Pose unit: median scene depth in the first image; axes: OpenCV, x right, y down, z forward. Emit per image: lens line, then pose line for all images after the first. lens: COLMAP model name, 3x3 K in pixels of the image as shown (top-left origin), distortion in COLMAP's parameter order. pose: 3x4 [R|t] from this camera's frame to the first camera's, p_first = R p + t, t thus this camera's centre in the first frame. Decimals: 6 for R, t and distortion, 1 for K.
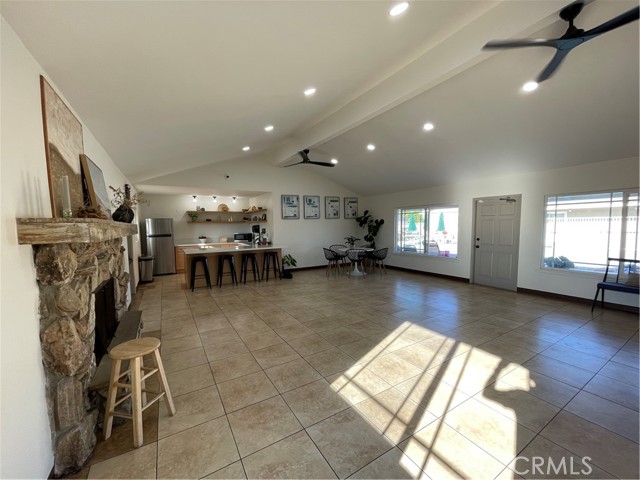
lens RADIAL K [[257.9, 0, 321.3], [0, 257.9, 241.0], [0, 0, 1]] dist [0.002267, -0.001257]
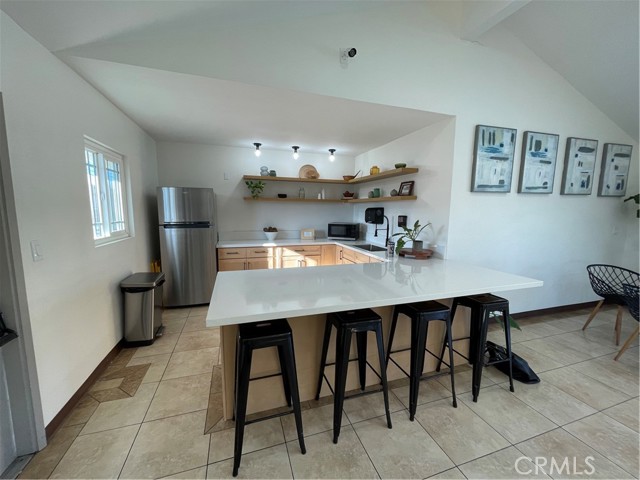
lens RADIAL K [[257.9, 0, 321.1], [0, 257.9, 241.3], [0, 0, 1]] dist [0.002267, -0.001257]
pose [[0.974548, 0.052129, -0.218035, -0.257817], [-0.039120, 0.997211, 0.063564, -0.027041], [0.220740, -0.053416, 0.973869, 0.539777]]
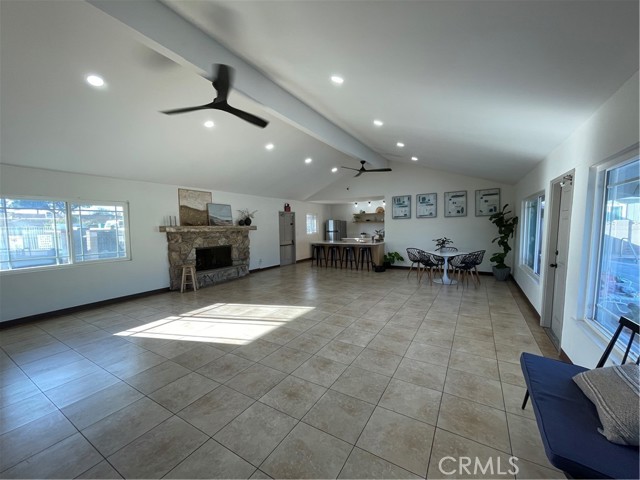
lens RADIAL K [[257.9, 0, 319.8], [0, 257.9, 245.1], [0, 0, 1]] dist [0.002267, -0.001257]
pose [[0.459658, 0.073870, -0.885018, 0.627476], [-0.046050, 0.997177, 0.059315, -0.023977], [0.886901, 0.013491, 0.461762, 0.208464]]
